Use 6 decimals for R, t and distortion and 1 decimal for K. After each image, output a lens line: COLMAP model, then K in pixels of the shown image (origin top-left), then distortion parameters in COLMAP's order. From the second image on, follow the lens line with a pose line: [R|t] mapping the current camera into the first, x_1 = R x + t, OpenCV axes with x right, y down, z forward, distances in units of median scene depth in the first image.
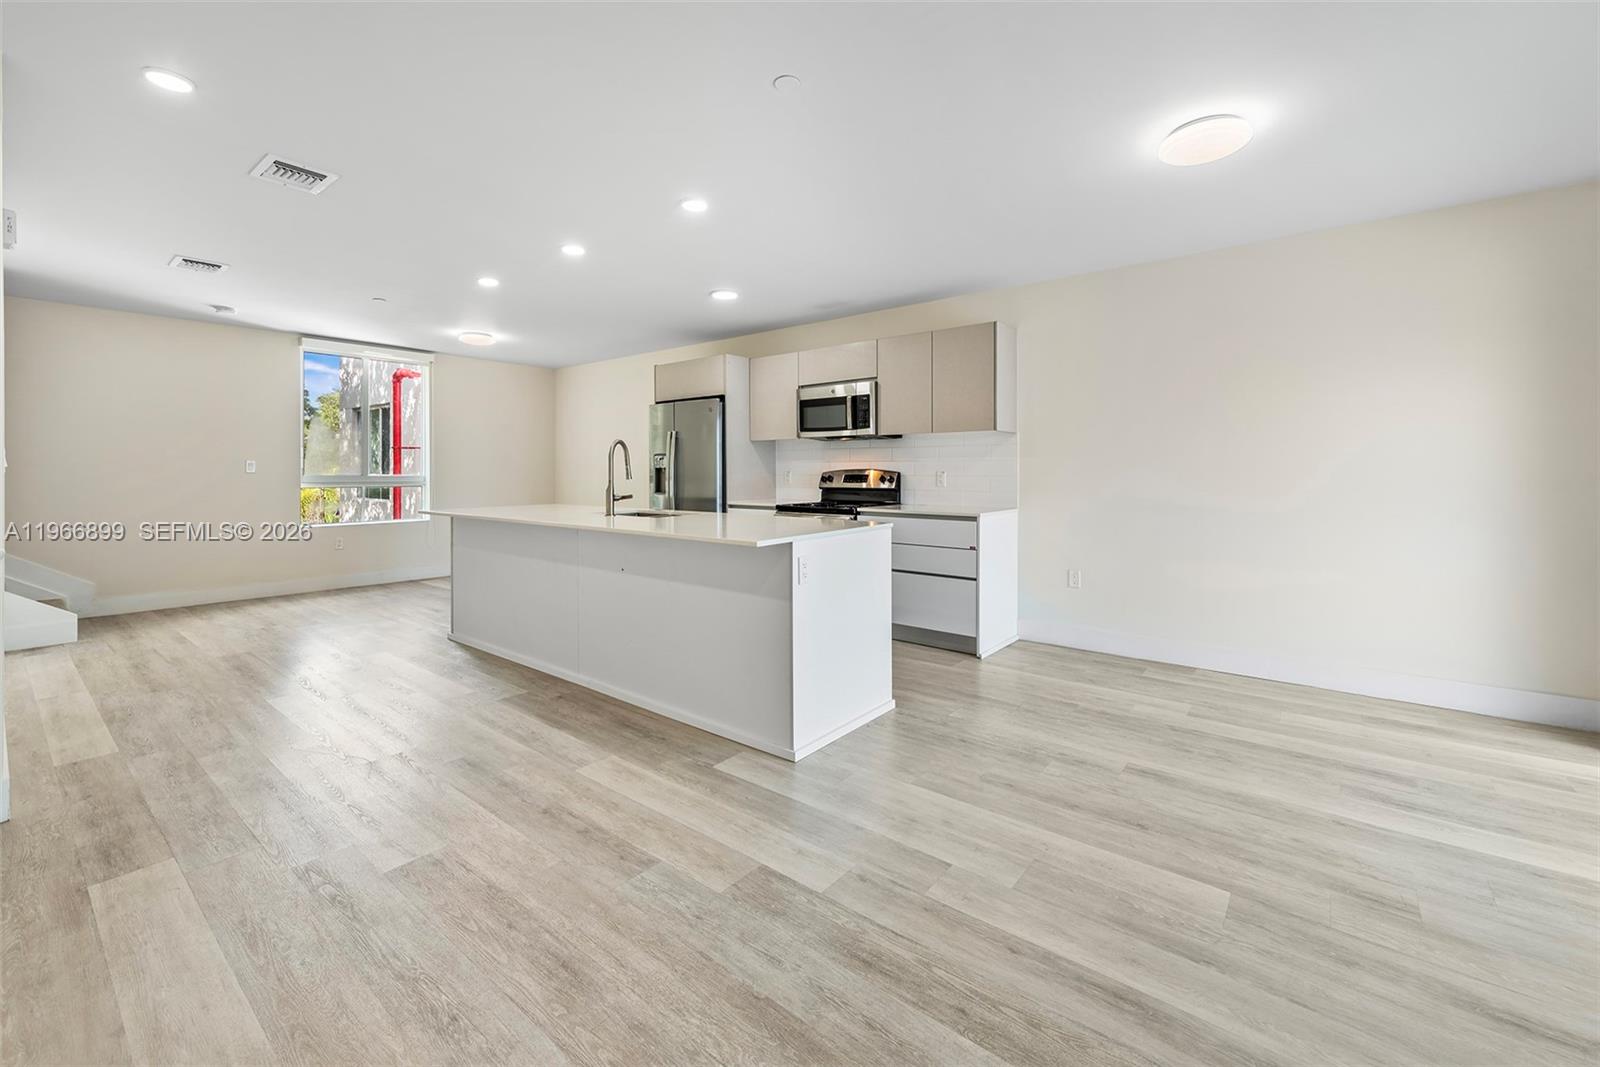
lens RADIAL K [[669.6, 0, 802.9], [0, 669.6, 532.8], [0, 0, 1]] dist [0.009275, -0.001503]
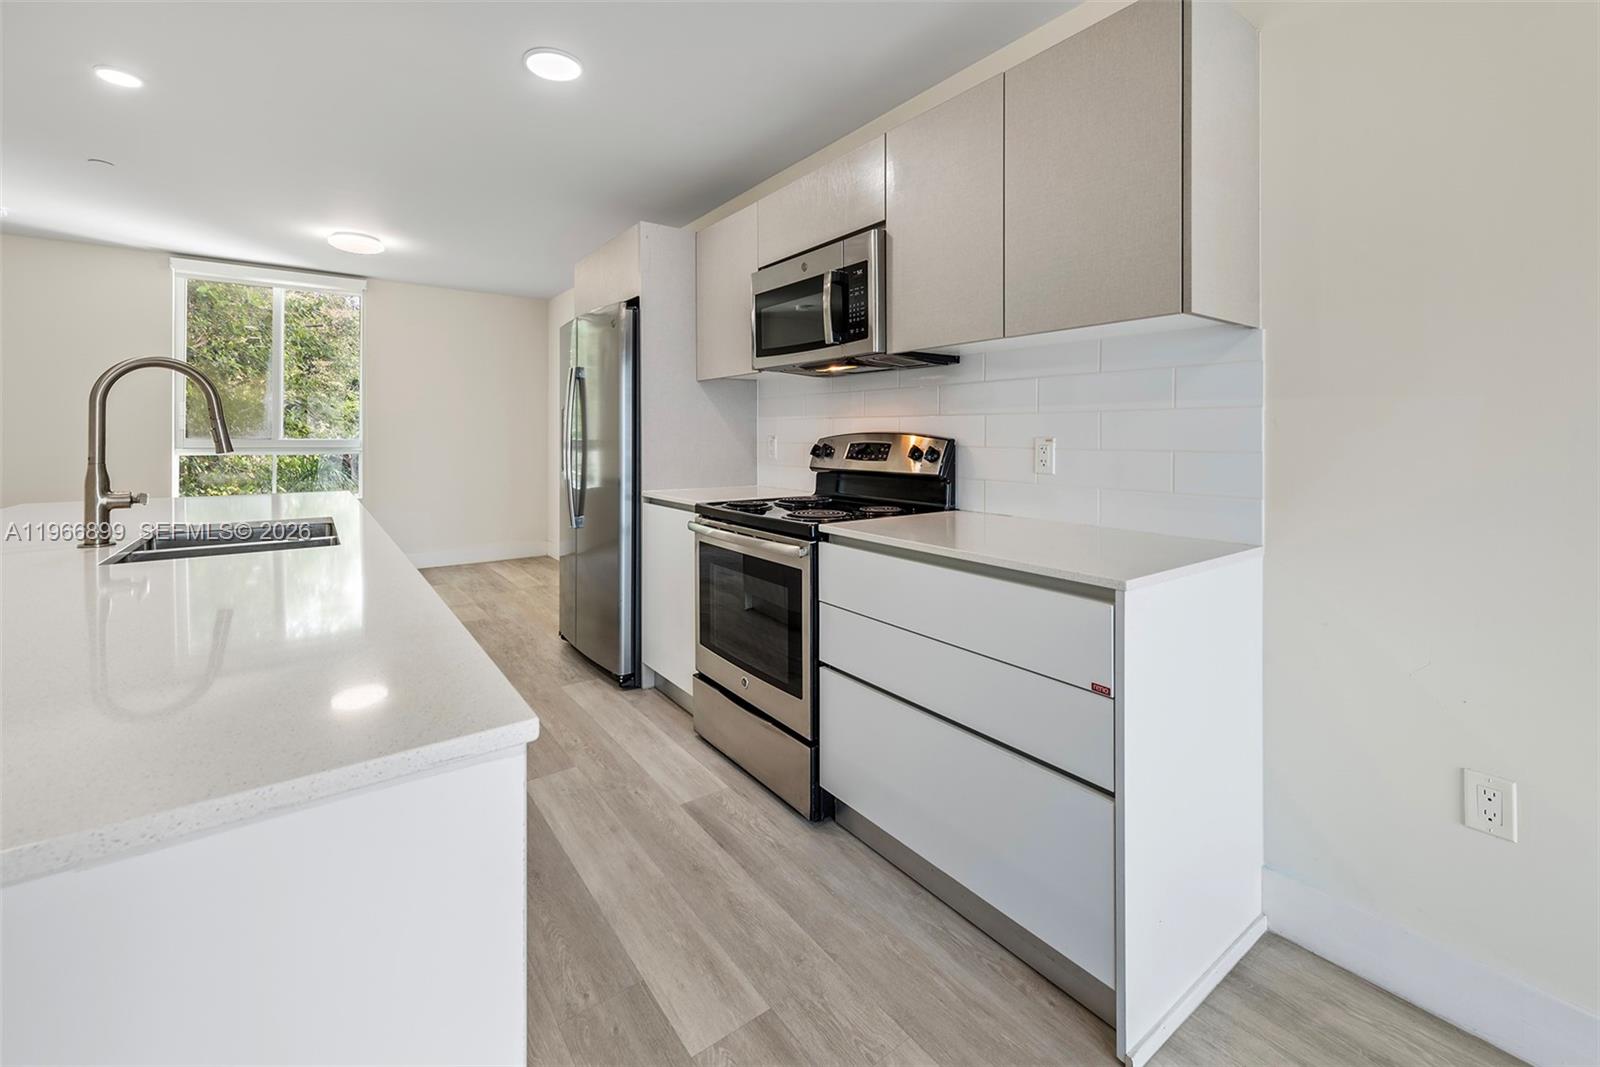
lens RADIAL K [[669.6, 0, 808.0], [0, 669.6, 462.6], [0, 0, 1]] dist [0.009275, -0.001503]
pose [[0.966528, 0.013451, -0.256207, 0.177793], [-0.026799, 0.998455, -0.048677, -0.054545], [0.255157, 0.053914, 0.965395, 0.587192]]
